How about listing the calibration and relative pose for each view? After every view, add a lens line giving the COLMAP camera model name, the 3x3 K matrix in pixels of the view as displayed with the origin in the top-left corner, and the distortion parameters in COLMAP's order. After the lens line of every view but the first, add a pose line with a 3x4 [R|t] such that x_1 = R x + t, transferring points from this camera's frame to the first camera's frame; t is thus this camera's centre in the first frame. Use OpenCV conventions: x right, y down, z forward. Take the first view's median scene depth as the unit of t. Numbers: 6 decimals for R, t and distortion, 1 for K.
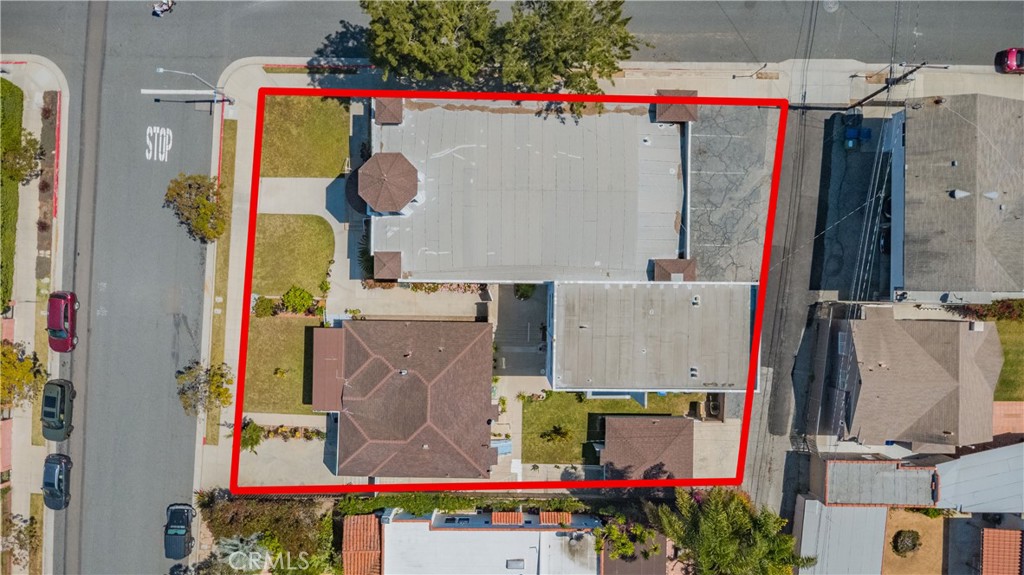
lens RADIAL K [[718.4, 0, 529.2], [0, 718.4, 292.0], [0, 0, 1]] dist [0.001787, -0.000006]
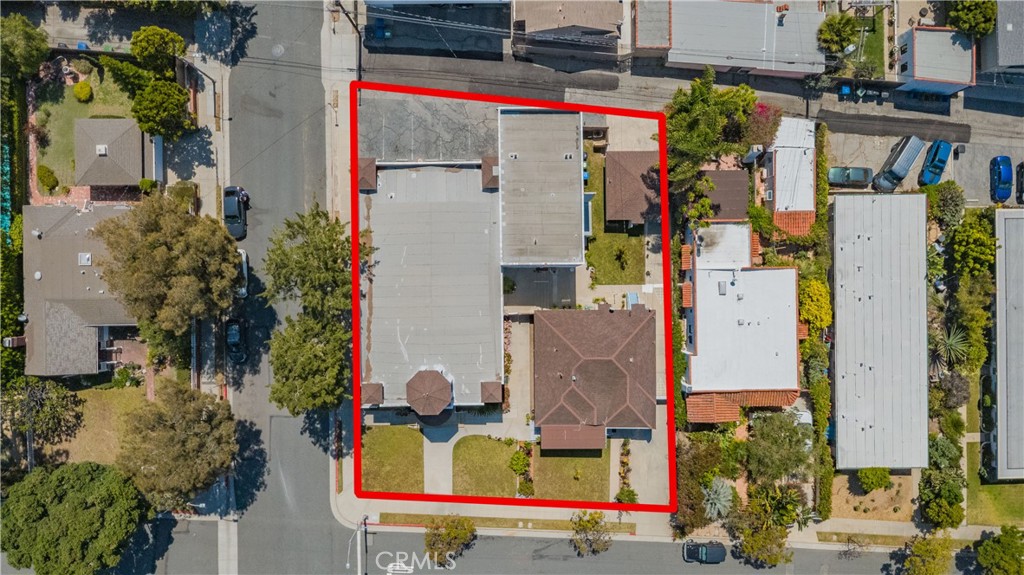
lens RADIAL K [[718.4, 0, 529.2], [0, 718.4, 292.0], [0, 0, 1]] dist [0.001787, -0.000006]
pose [[-0.020489, -0.998994, -0.039884, 0.032075], [0.999441, -0.021520, 0.025595, 0.001925], [-0.026428, -0.039337, 0.998876, -0.271185]]
